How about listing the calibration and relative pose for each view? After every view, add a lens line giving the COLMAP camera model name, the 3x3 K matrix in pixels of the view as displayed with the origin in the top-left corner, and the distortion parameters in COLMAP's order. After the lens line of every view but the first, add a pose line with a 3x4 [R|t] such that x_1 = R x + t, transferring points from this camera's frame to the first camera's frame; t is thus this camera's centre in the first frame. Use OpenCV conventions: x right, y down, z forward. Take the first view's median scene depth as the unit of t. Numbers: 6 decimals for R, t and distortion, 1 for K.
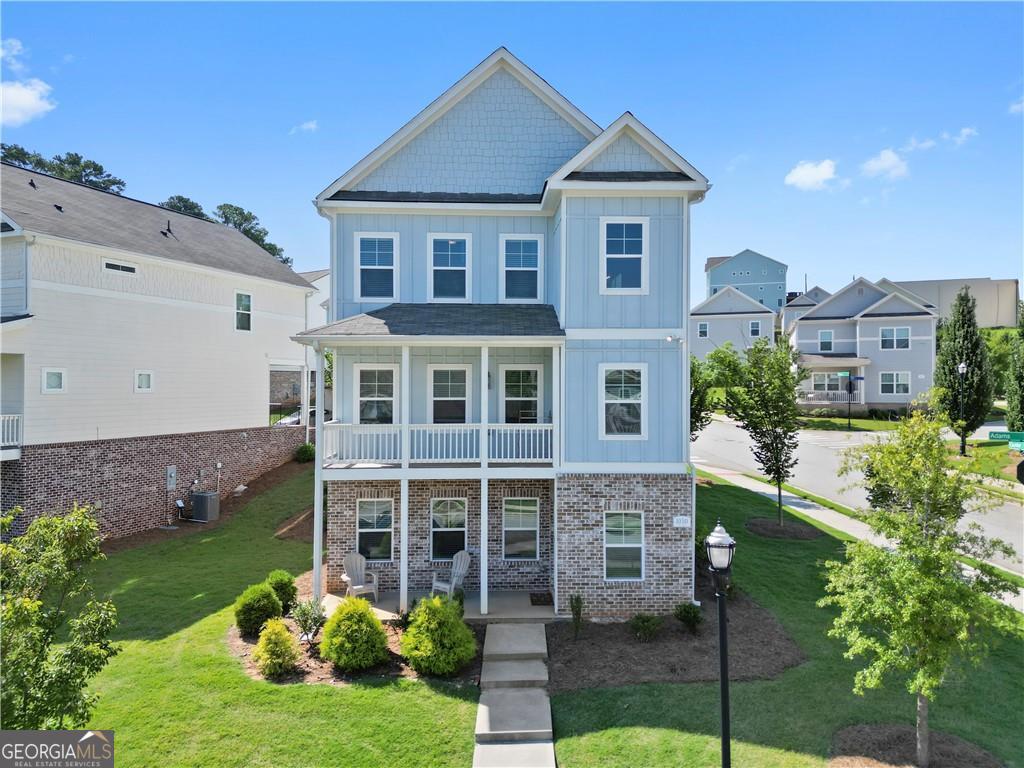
lens RADIAL K [[729.9, 0, 507.2], [0, 729.9, 381.2], [0, 0, 1]] dist [0.028718, -0.004465]
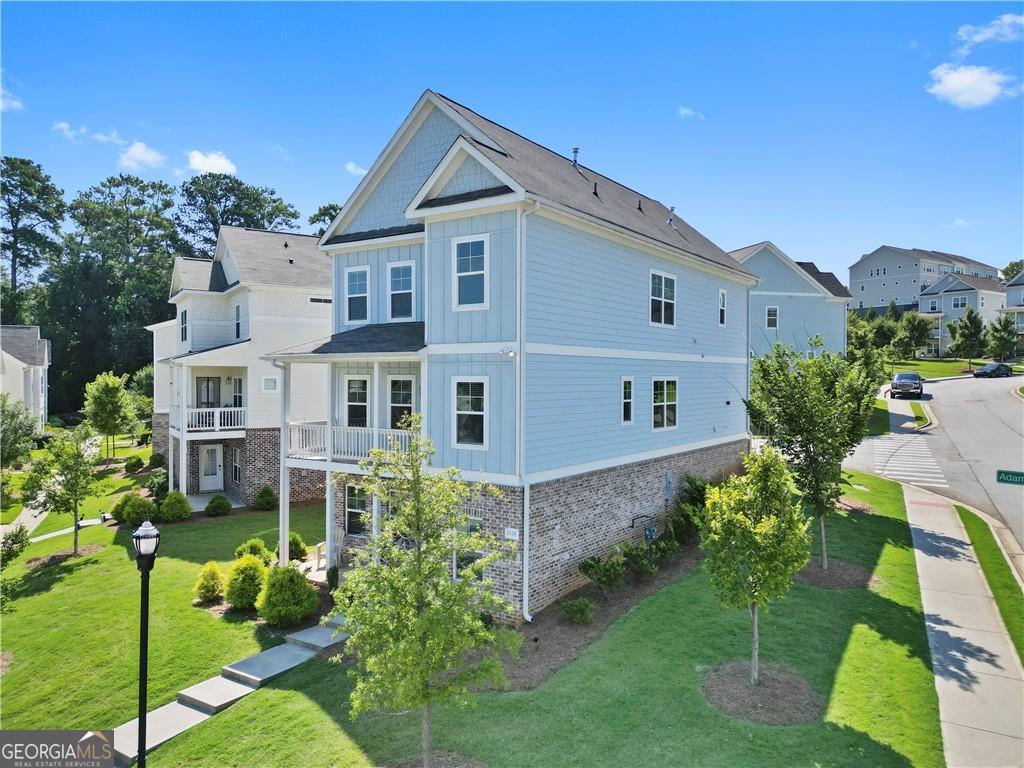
lens RADIAL K [[729.9, 0, 507.2], [0, 729.9, 381.2], [0, 0, 1]] dist [0.028718, -0.004465]
pose [[0.797315, 0.005108, -0.603542, 0.832249], [0.000828, 0.999954, 0.009557, -0.026879], [0.603563, -0.008119, 0.797274, 0.198260]]
